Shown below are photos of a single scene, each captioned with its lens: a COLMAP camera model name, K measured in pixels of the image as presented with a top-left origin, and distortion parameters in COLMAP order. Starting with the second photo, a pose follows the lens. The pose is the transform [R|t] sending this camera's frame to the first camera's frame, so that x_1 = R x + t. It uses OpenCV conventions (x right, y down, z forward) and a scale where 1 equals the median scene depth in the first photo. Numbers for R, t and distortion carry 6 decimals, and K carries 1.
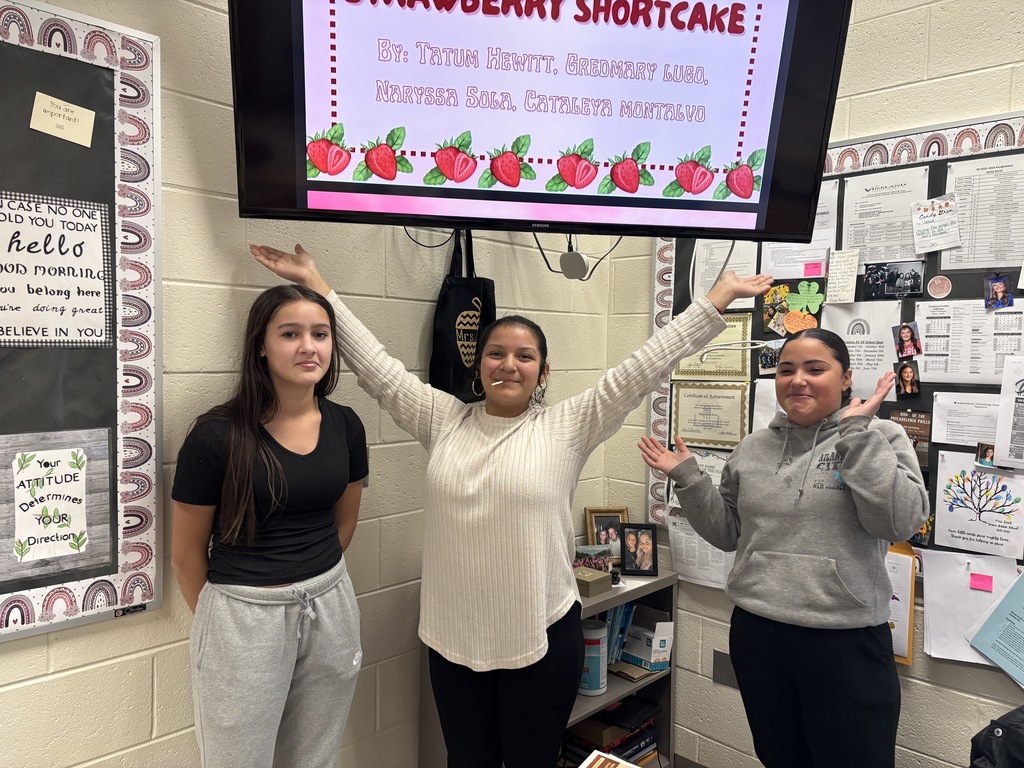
lens RADIAL K [[784.4, 0, 516.5], [0, 784.4, 396.4], [0, 0, 1]] dist [0.047330, -0.054261]
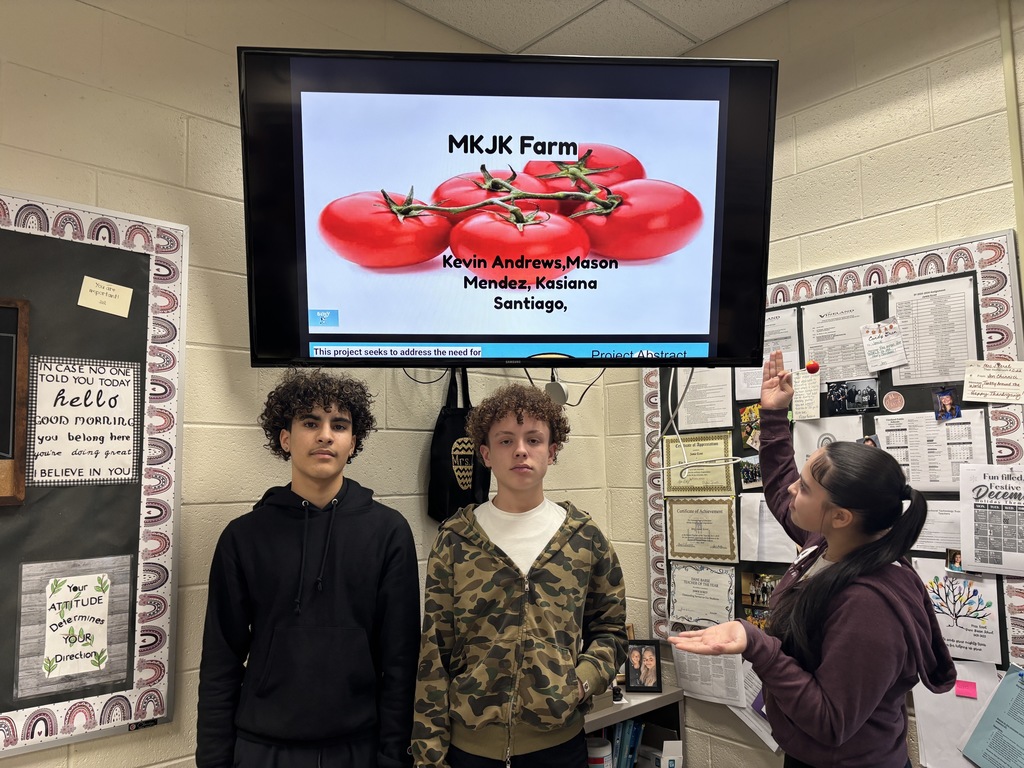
lens RADIAL K [[784.4, 0, 517.5], [0, 784.4, 392.5], [0, 0, 1]] dist [0.047330, -0.054261]
pose [[0.997060, -0.040417, -0.065093, 0.095118], [0.029492, 0.986543, -0.160821, 0.006922], [0.070717, 0.158429, 0.984835, -0.092731]]
